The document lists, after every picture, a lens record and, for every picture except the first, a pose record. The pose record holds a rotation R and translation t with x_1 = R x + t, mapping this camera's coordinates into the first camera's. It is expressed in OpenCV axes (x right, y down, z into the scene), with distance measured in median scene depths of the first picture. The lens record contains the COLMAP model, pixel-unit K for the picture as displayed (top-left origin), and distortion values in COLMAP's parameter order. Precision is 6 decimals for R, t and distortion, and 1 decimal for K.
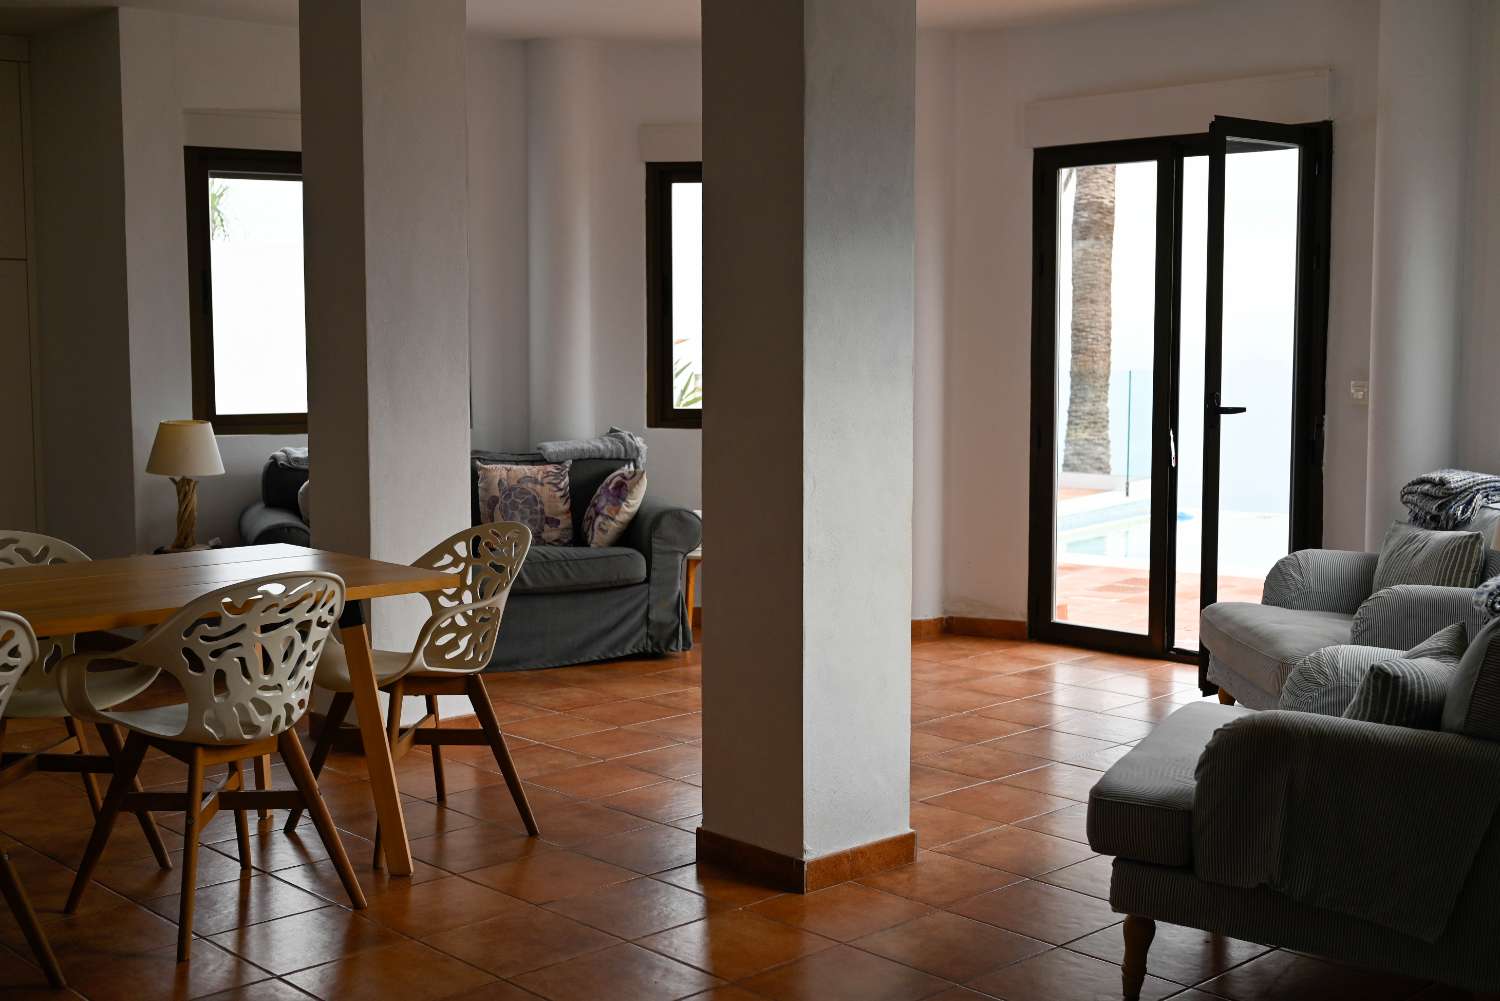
lens RADIAL K [[1816.4, 0, 750.0], [0, 1816.4, 500.5], [0, 0, 1]] dist [0.116590, 0.007750]
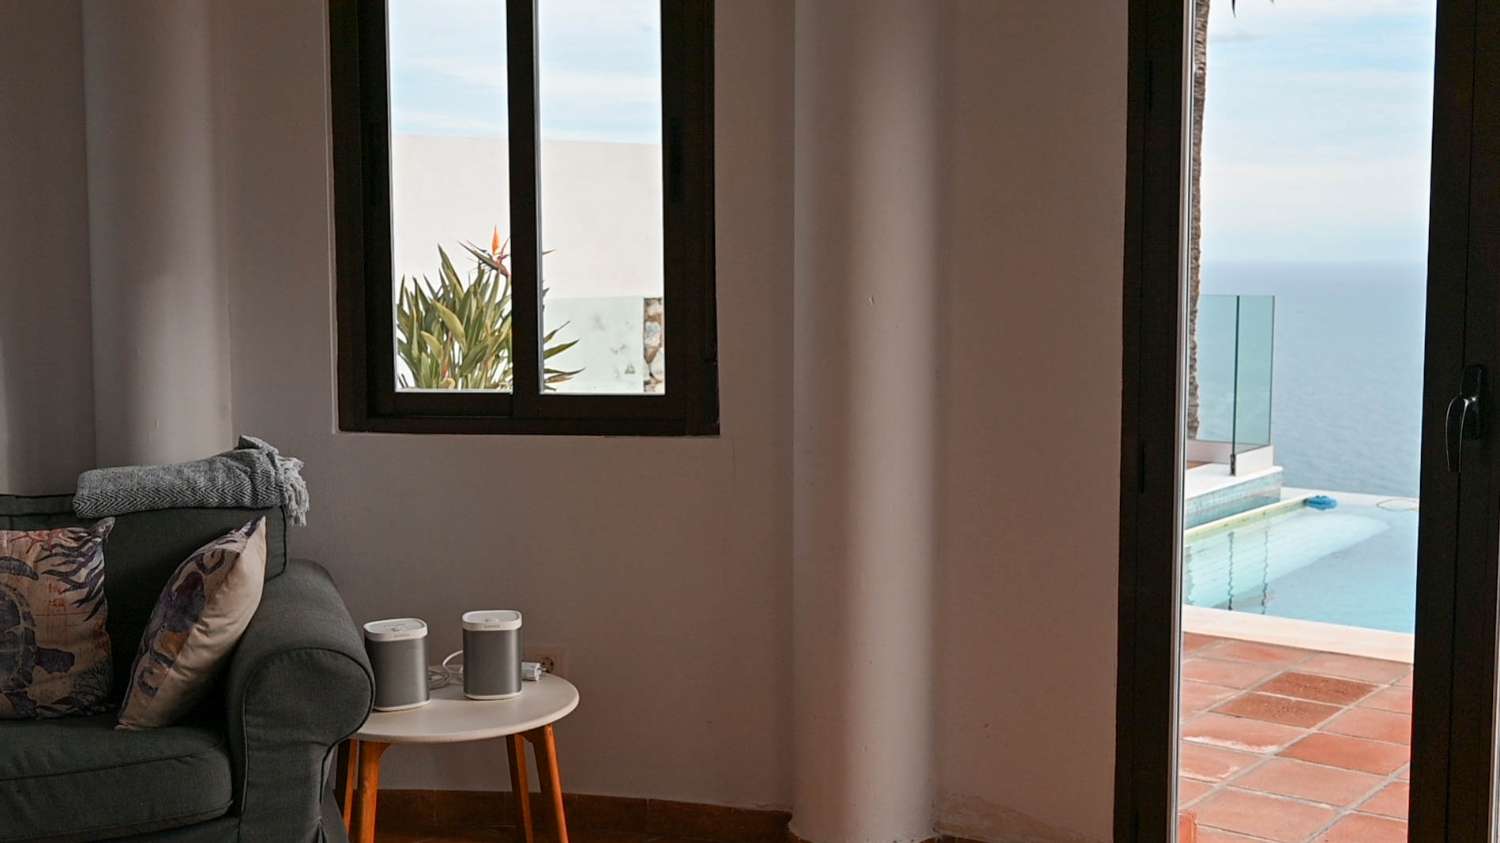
lens RADIAL K [[1793.5, 0, 750.0], [0, 1793.5, 421.5], [0, 0, 1]] dist [-0.004693, -0.008116]
pose [[0.999543, 0.002759, -0.030092, 0.076409], [-0.002540, 0.999970, 0.007344, -0.050775], [0.030111, -0.007264, 0.999520, 0.562498]]
